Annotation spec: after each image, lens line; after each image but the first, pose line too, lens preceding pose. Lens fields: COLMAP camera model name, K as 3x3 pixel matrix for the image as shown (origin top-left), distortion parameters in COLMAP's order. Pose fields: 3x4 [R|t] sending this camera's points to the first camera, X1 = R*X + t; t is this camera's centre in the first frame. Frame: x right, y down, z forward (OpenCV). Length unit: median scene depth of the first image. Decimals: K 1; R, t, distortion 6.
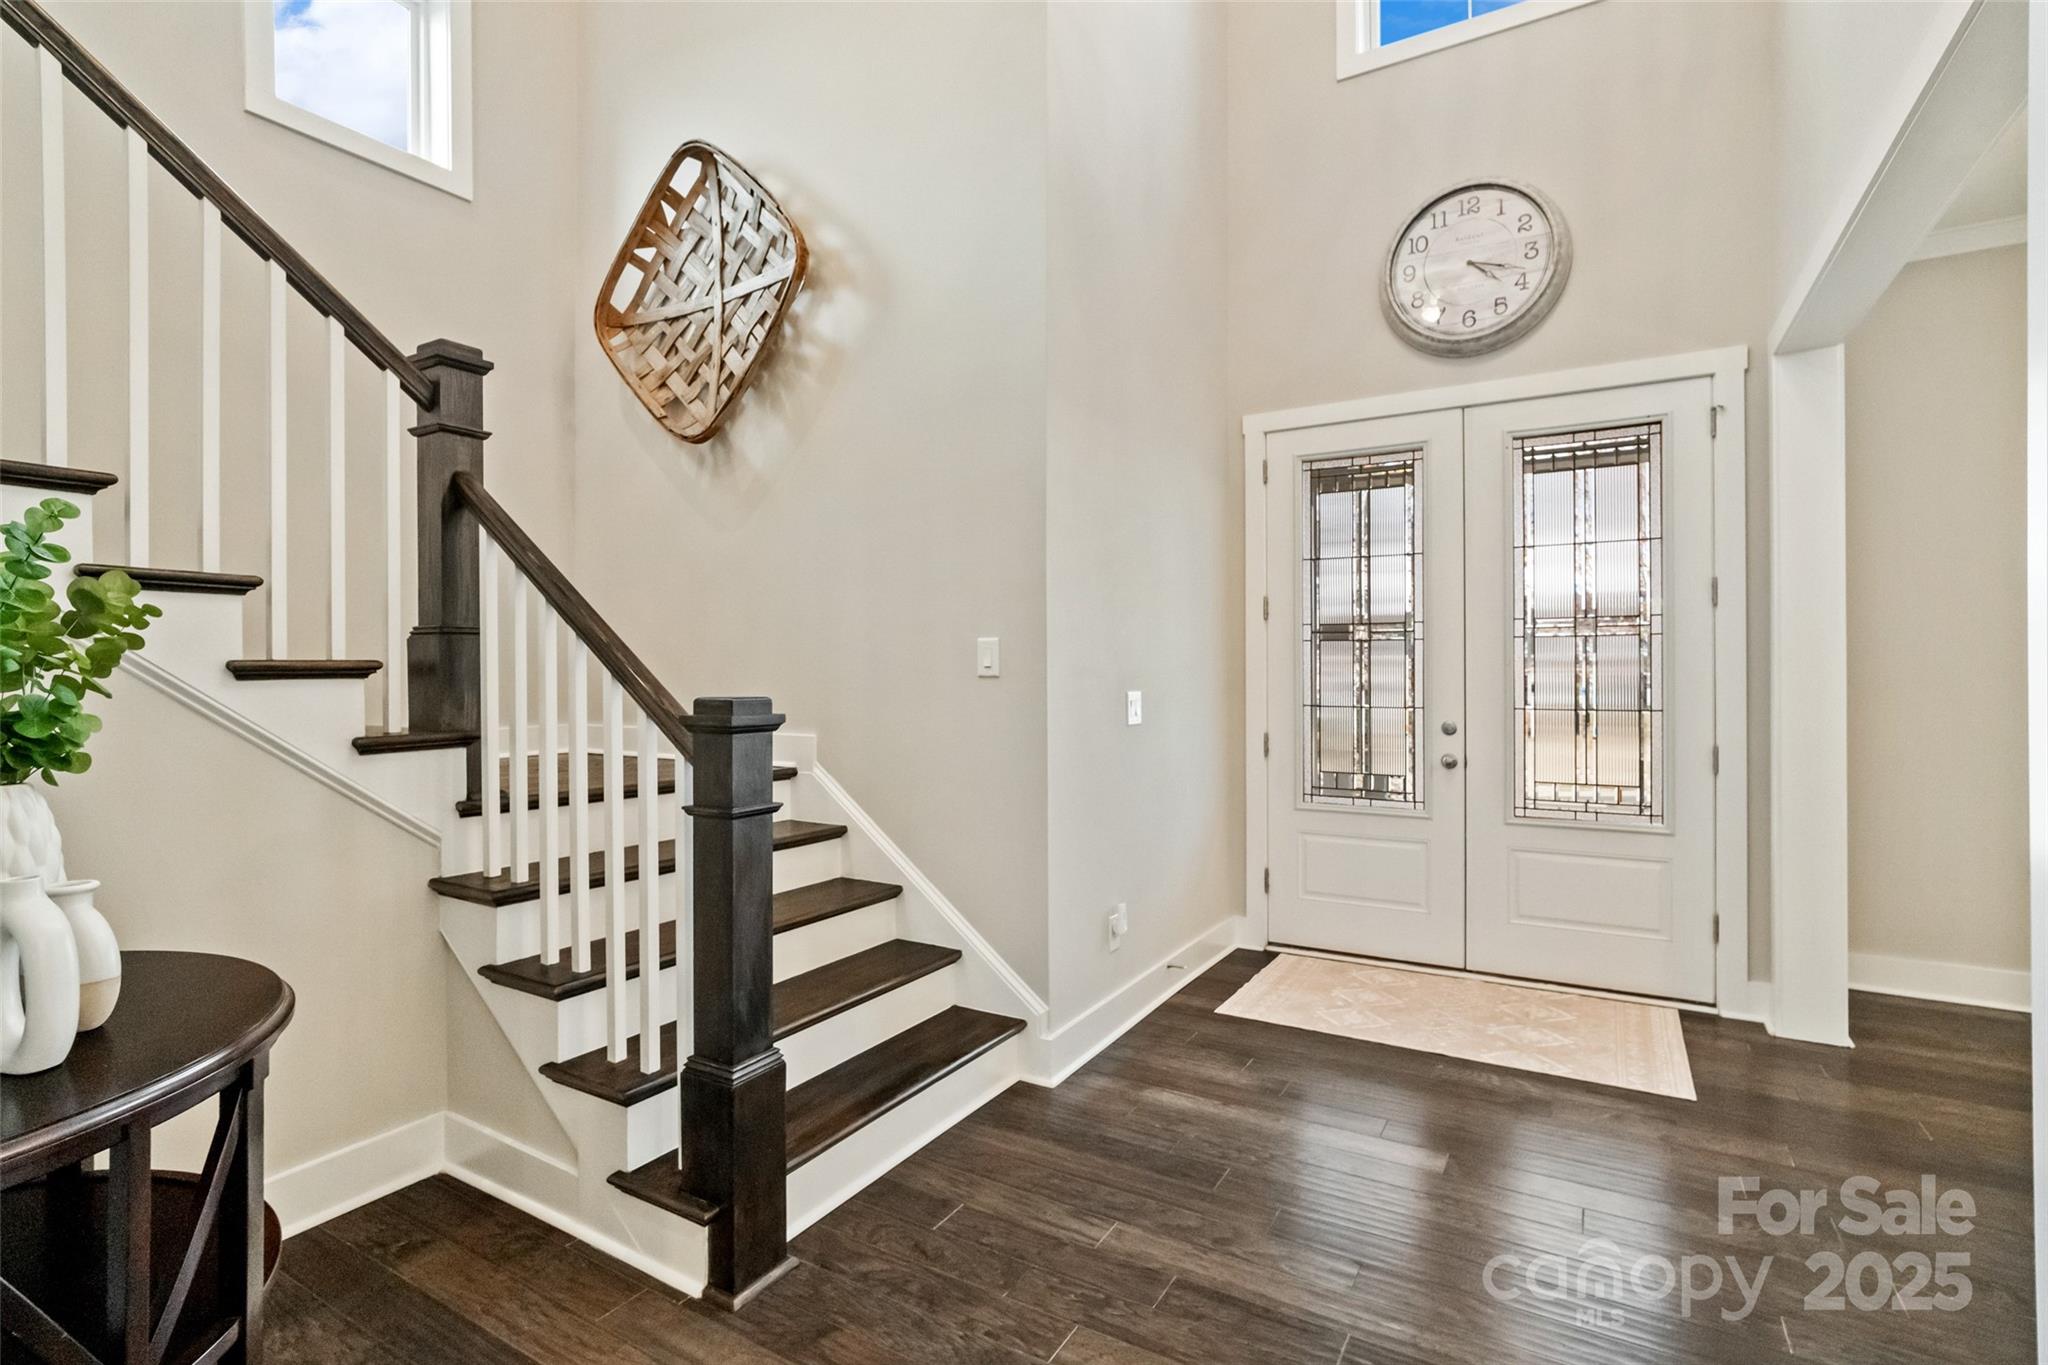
lens RADIAL K [[962.4, 0, 1024.0], [0, 962.4, 682.5], [0, 0, 1]] dist [-0.012124, -0.000513]
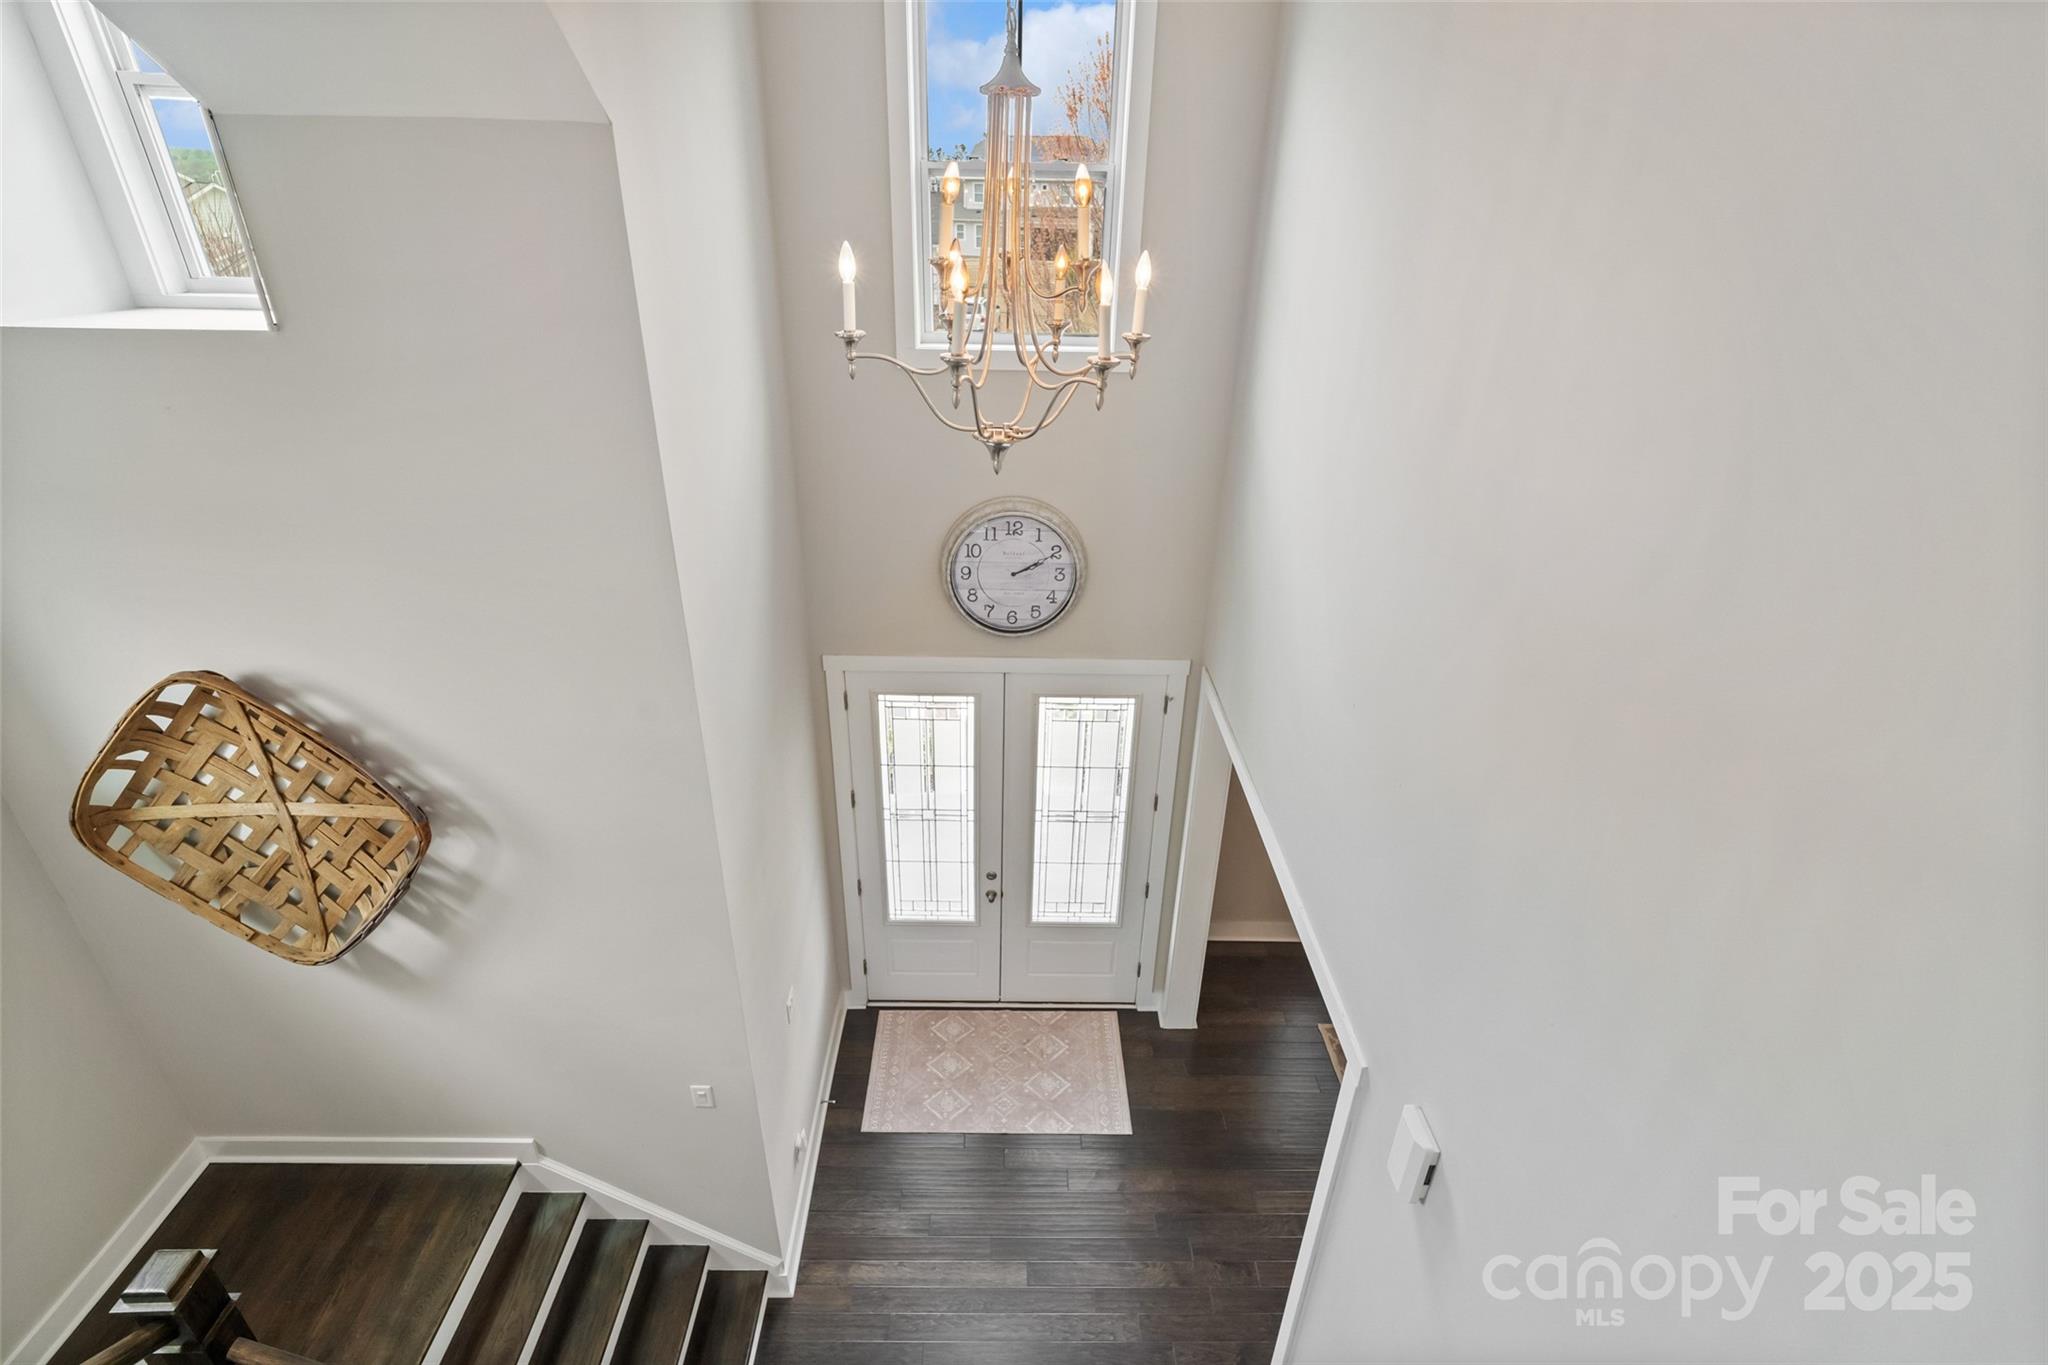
lens RADIAL K [[962.4, 0, 1024.0], [0, 962.4, 682.5], [0, 0, 1]] dist [-0.012124, -0.000513]
pose [[0.849155, -0.222537, 0.478970, -0.132503], [-0.023898, 0.889776, 0.455772, -0.893137], [-0.527602, -0.398468, 0.750240, 0.040527]]
